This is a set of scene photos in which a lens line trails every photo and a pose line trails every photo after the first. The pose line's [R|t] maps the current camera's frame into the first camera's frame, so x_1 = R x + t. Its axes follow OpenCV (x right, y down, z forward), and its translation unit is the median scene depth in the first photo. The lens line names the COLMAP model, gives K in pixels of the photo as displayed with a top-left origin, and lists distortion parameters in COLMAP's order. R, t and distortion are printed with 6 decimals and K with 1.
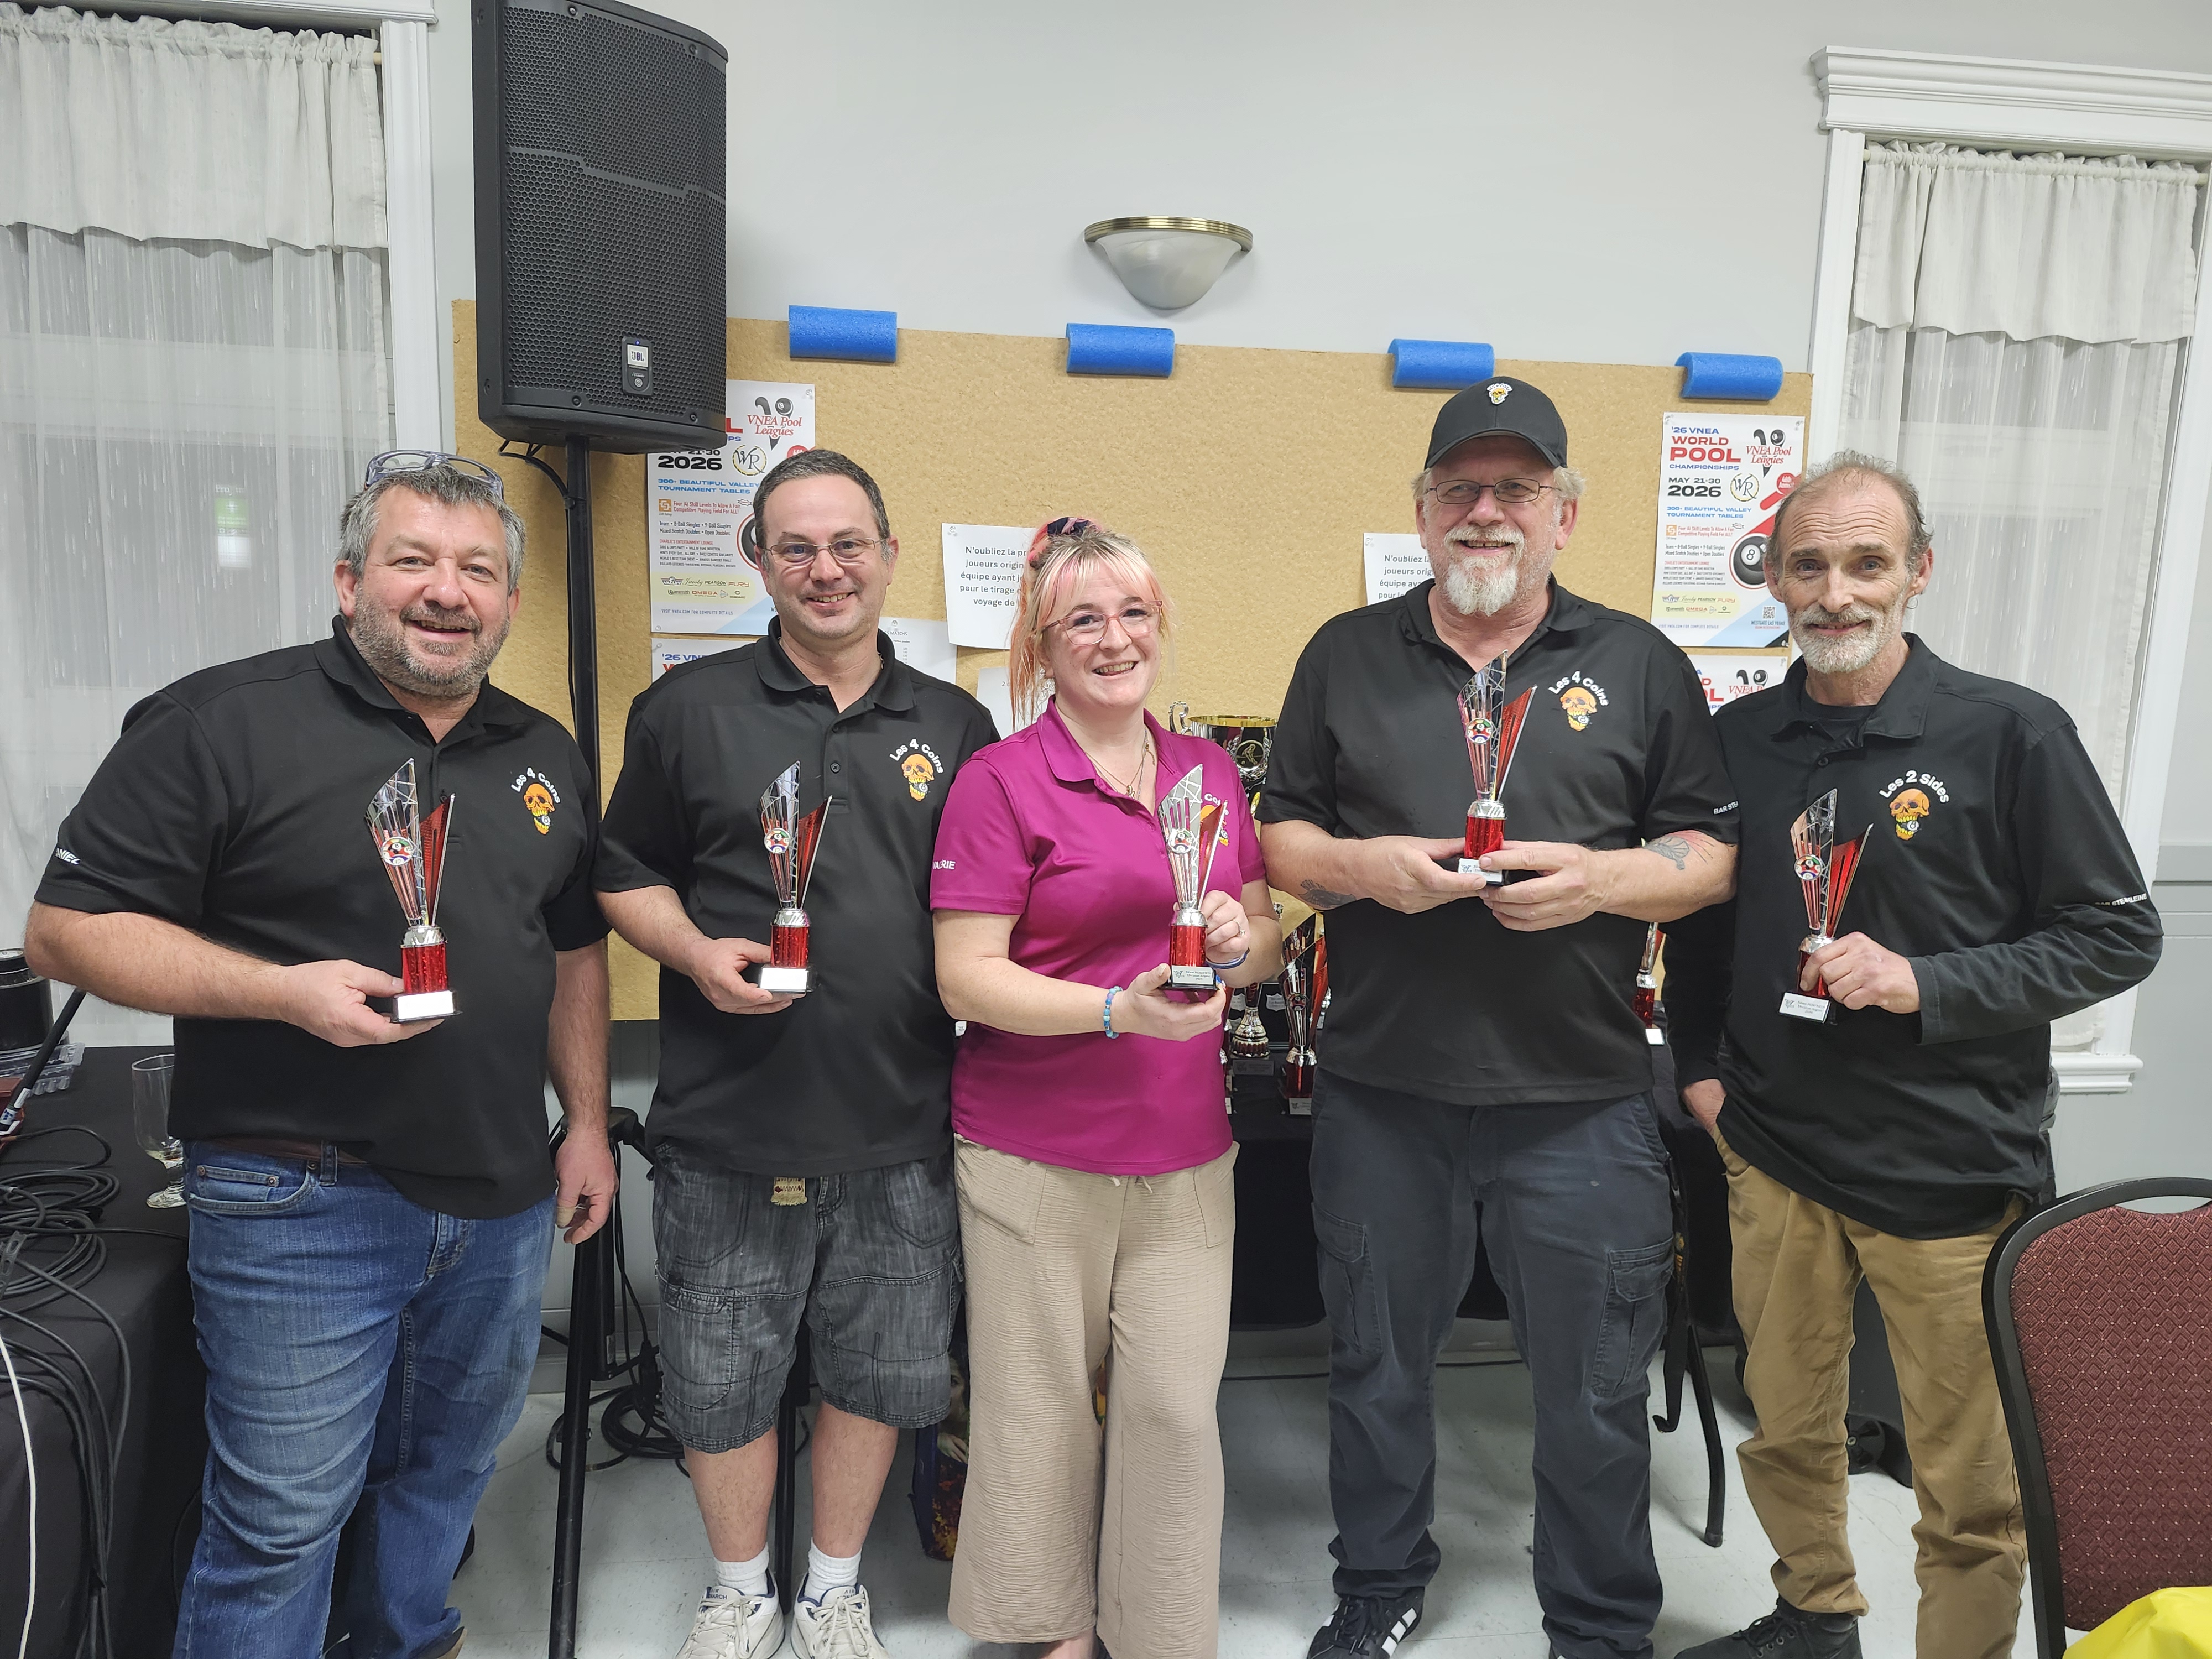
lens RADIAL K [[1518.9, 0, 1110.7], [0, 1518.9, 833.5], [0, 0, 1]] dist [0.027834, -0.029226]
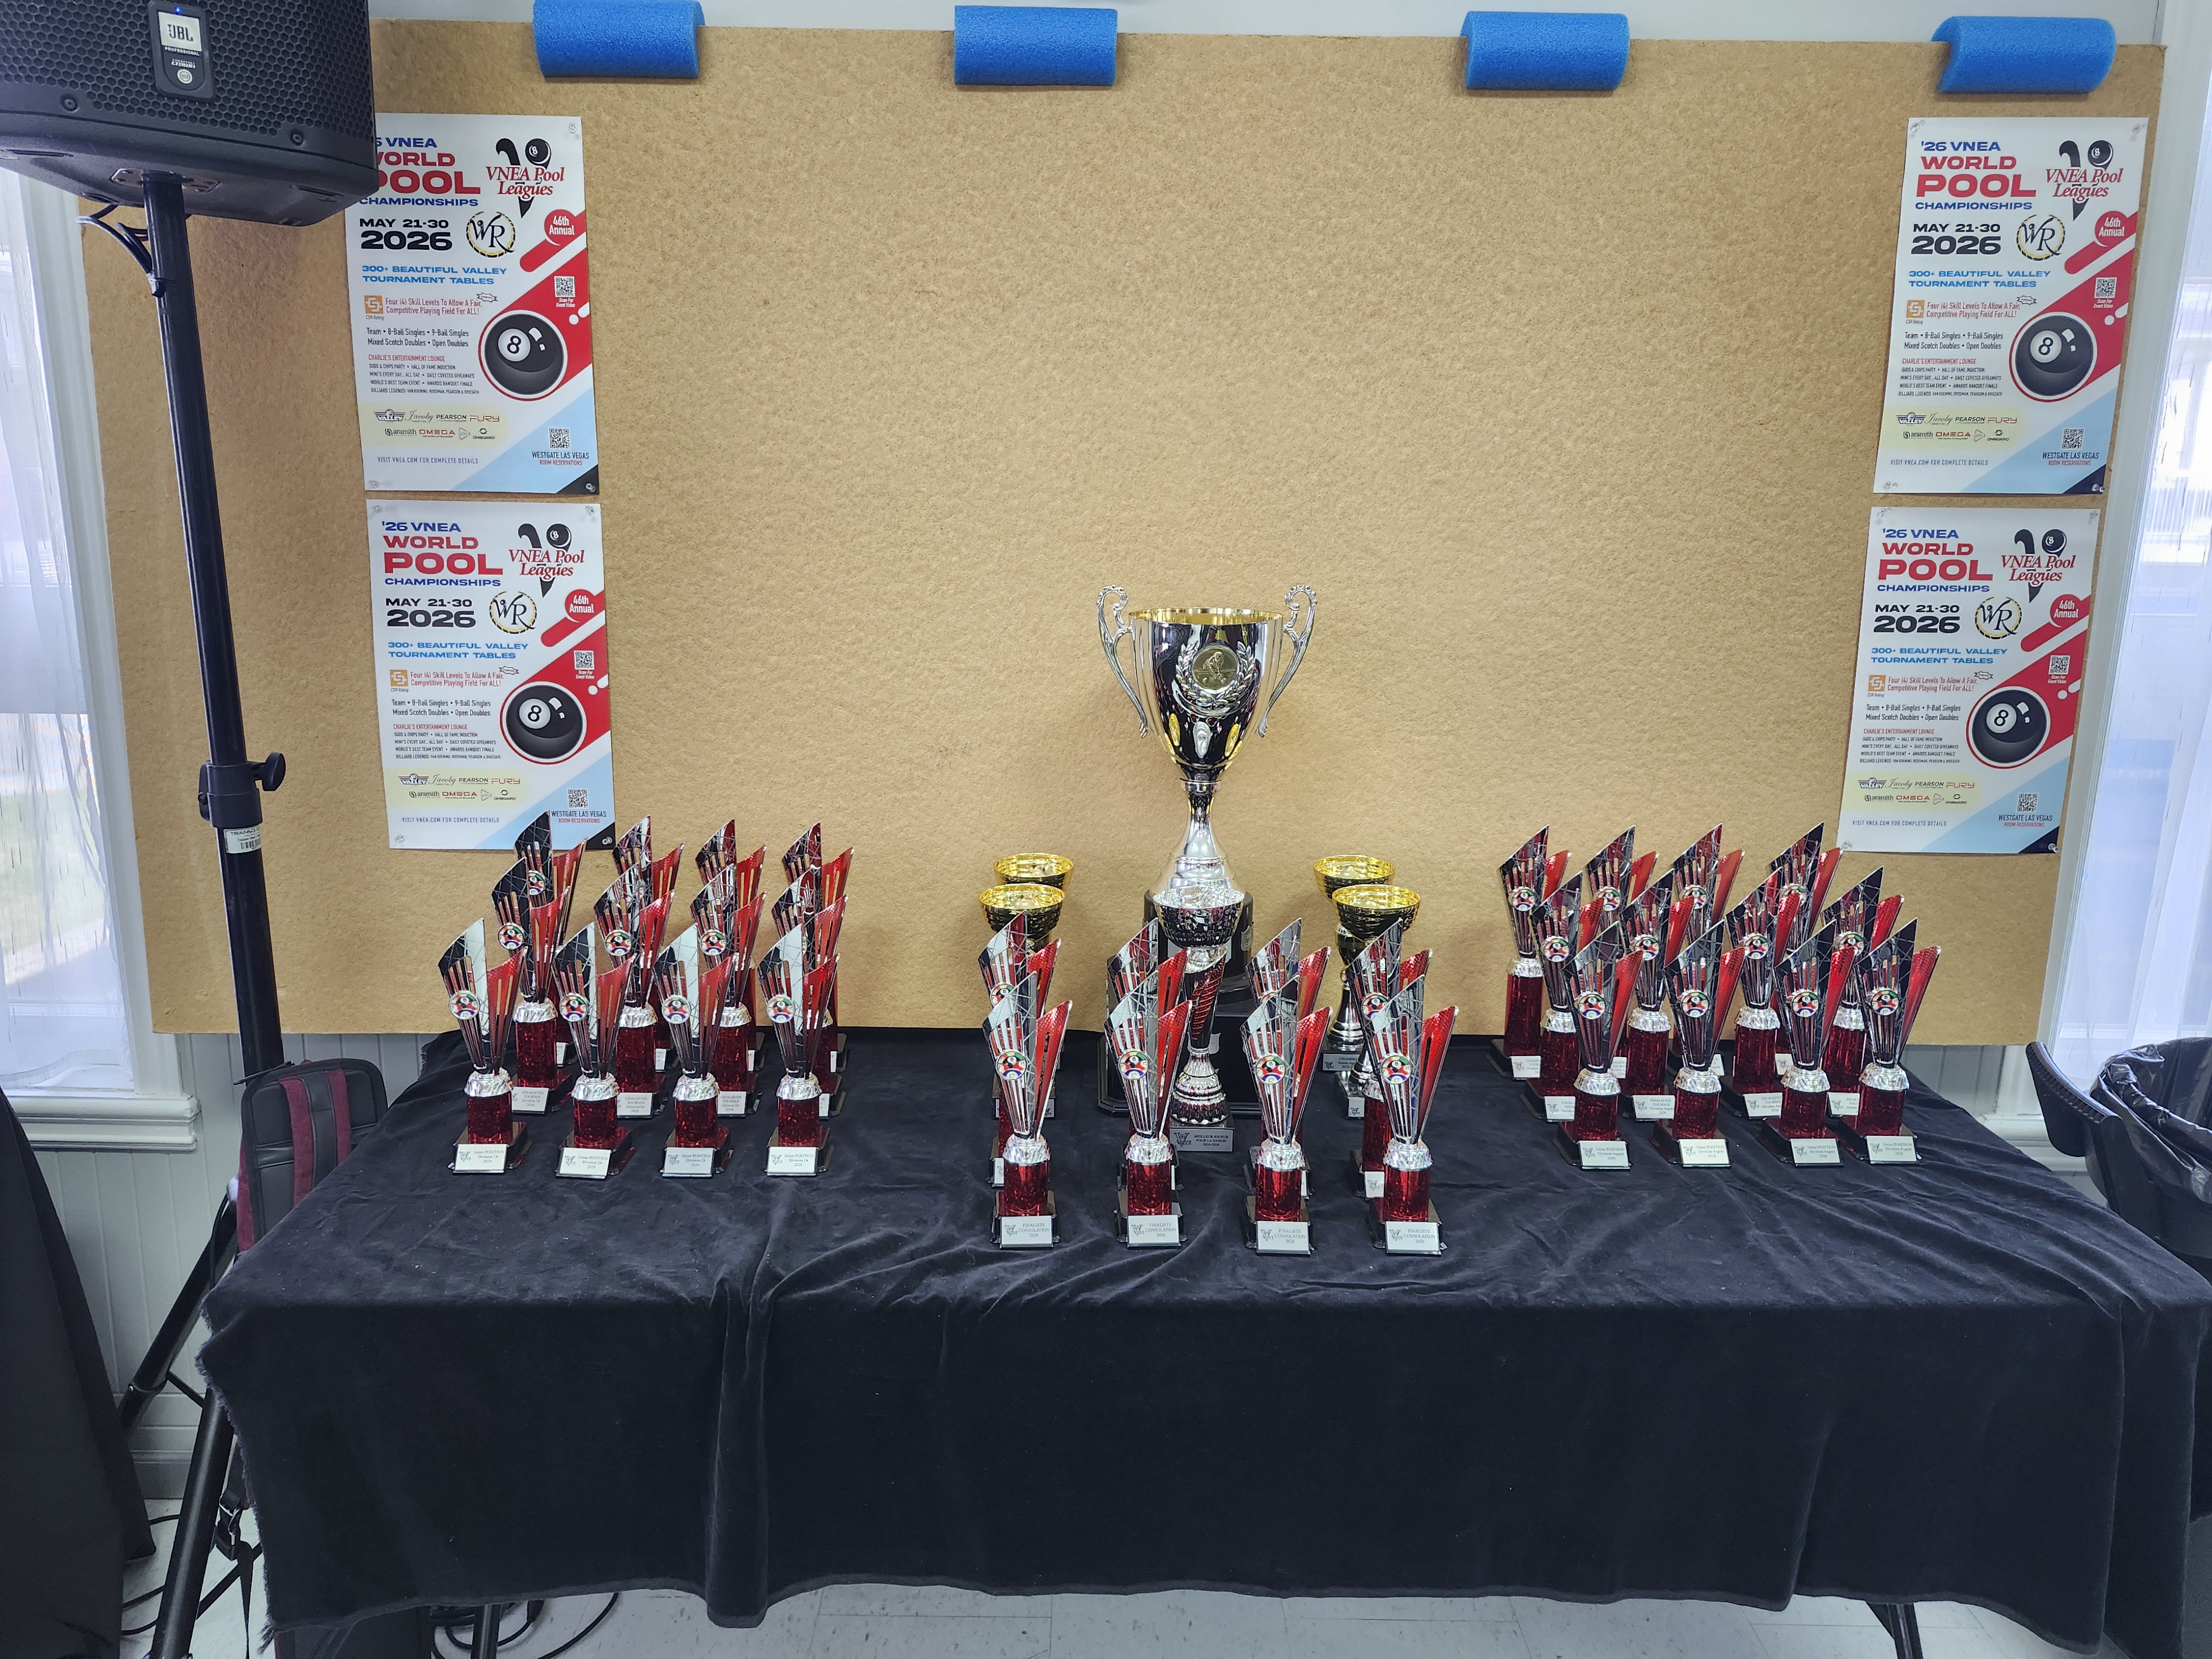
lens RADIAL K [[1518.9, 0, 1072.6], [0, 1518.9, 810.8], [0, 0, 1]] dist [0.027834, -0.029226]
pose [[0.991801, 0.012065, -0.127217, 0.109215], [-0.004645, 0.998279, 0.058459, -0.027091], [0.127704, -0.057389, 0.990151, 0.332238]]
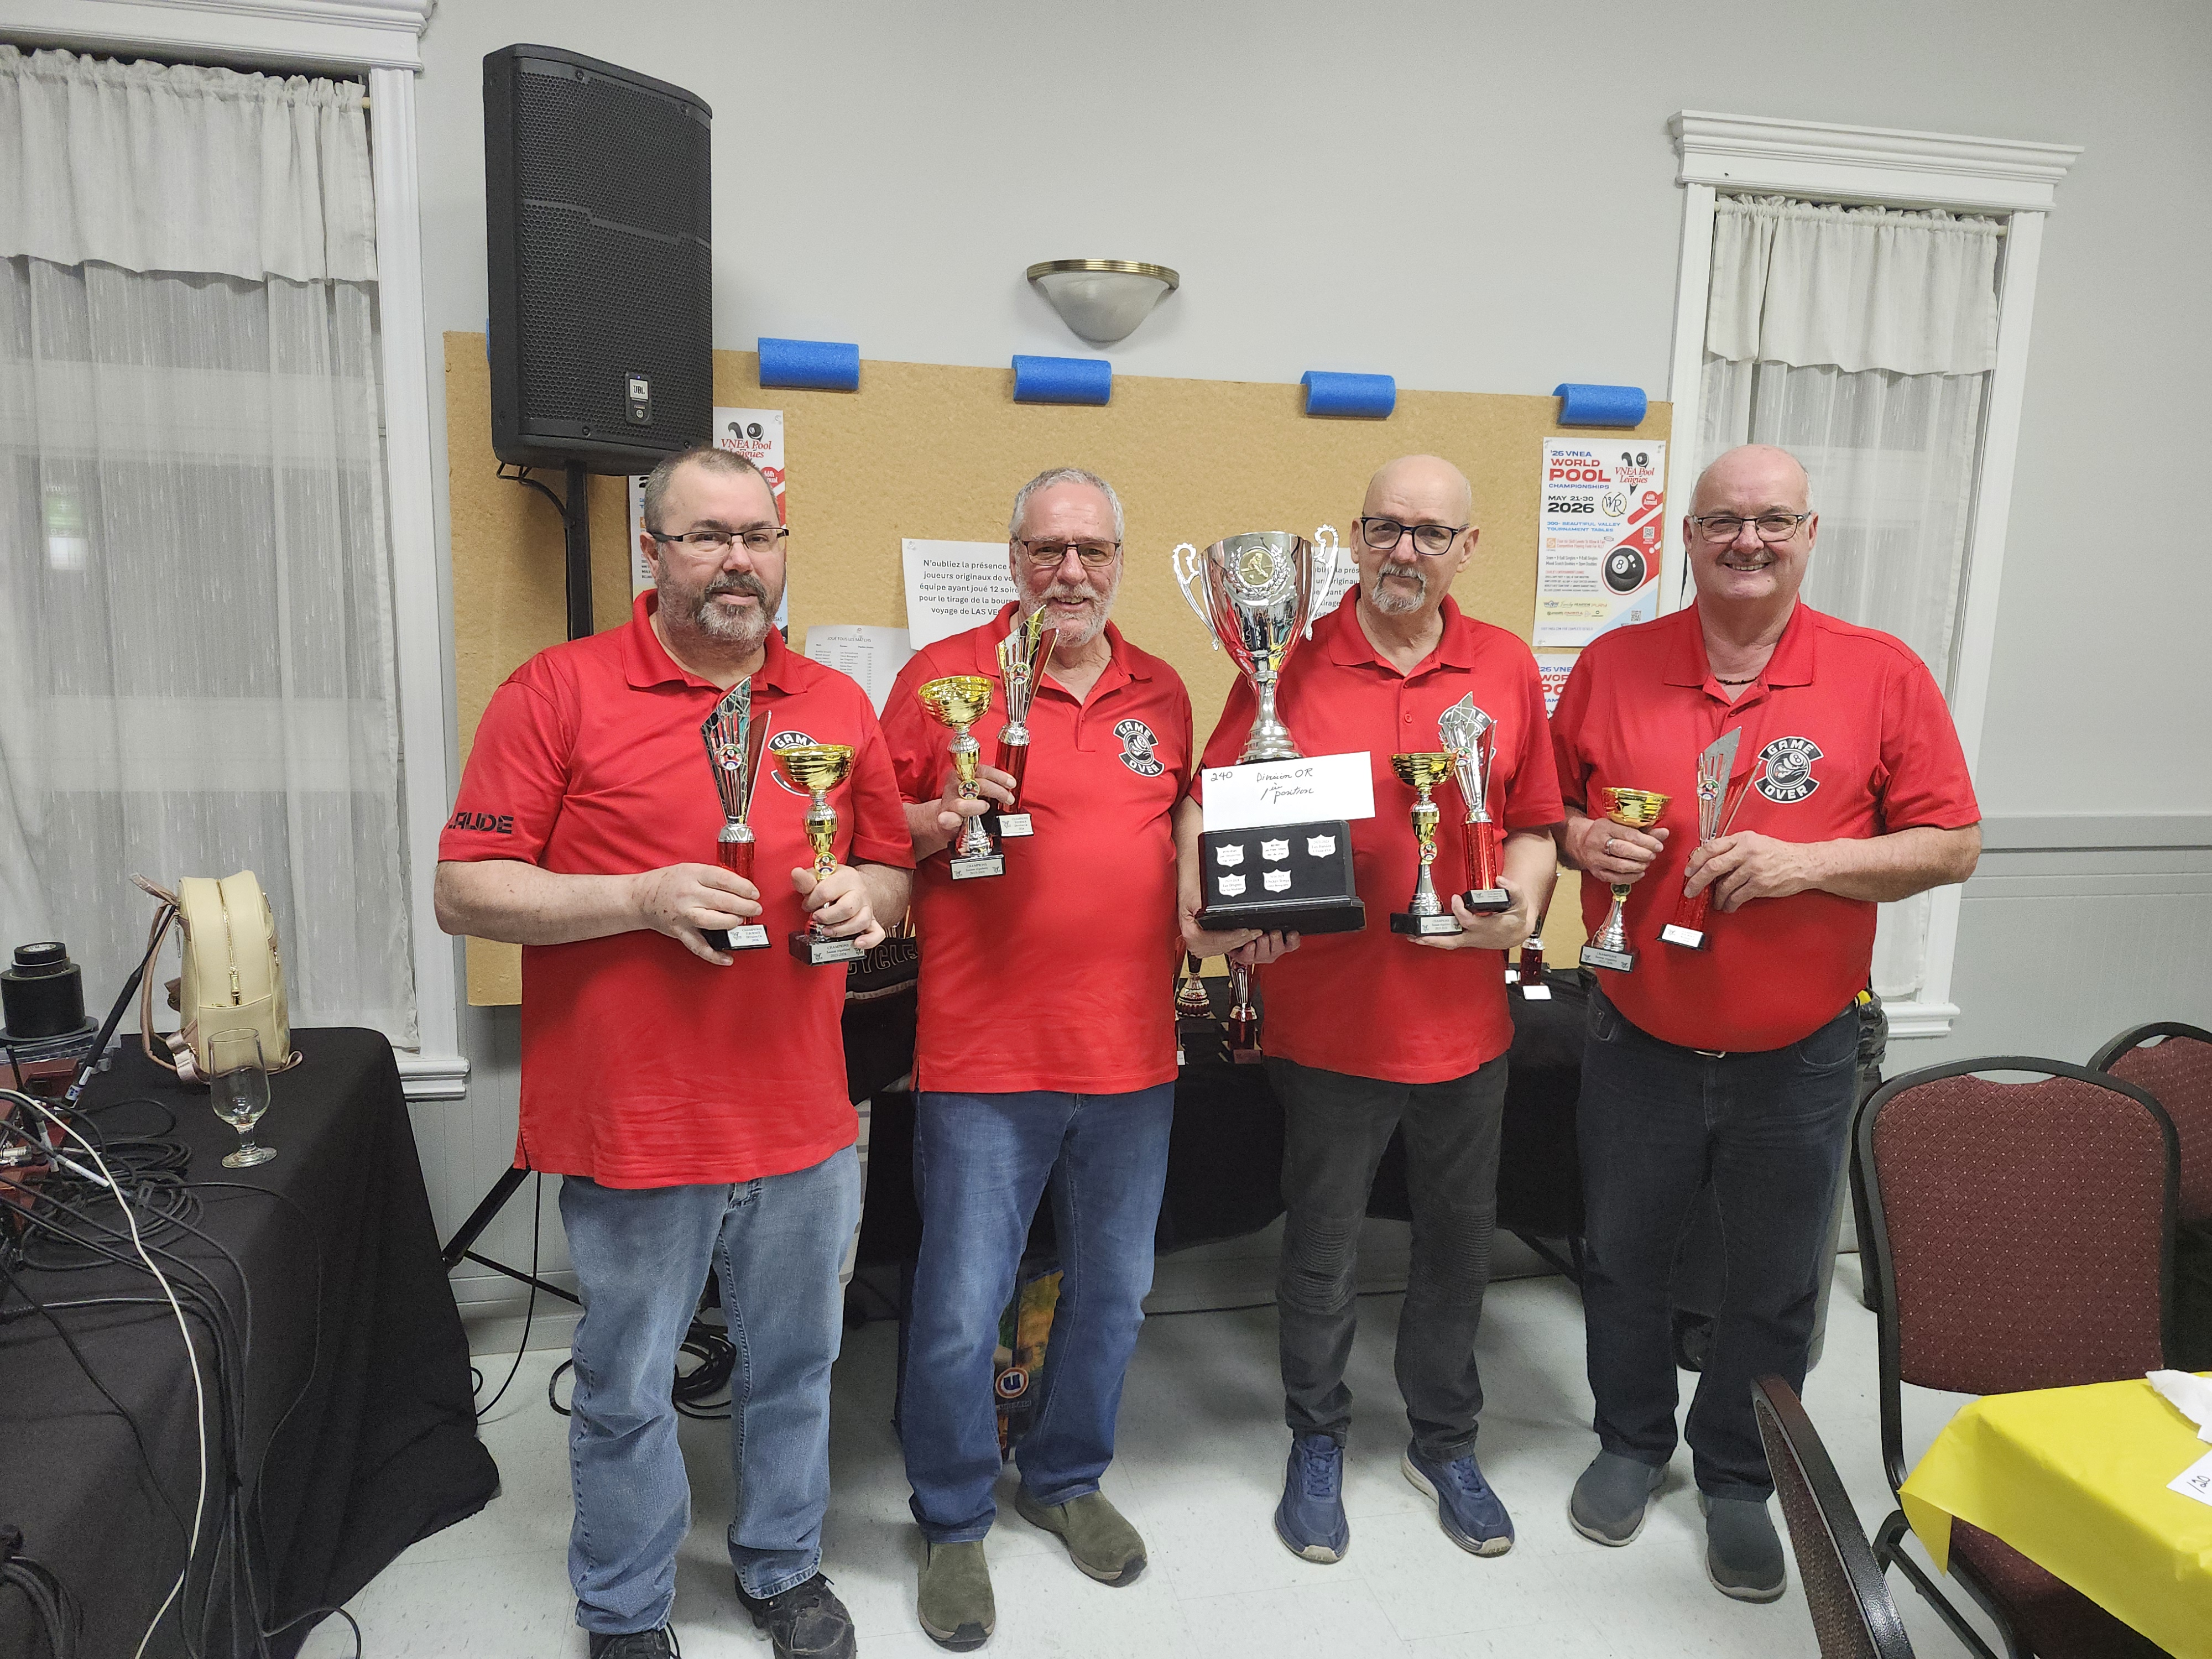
lens RADIAL K [[1518.9, 0, 1087.9], [0, 1518.9, 856.6], [0, 0, 1]] dist [0.027834, -0.029226]
pose [[0.997285, -0.017482, 0.071539, -0.059716], [0.016450, 0.999752, 0.014981, 0.010077], [-0.071783, -0.013764, 0.997325, -0.101034]]
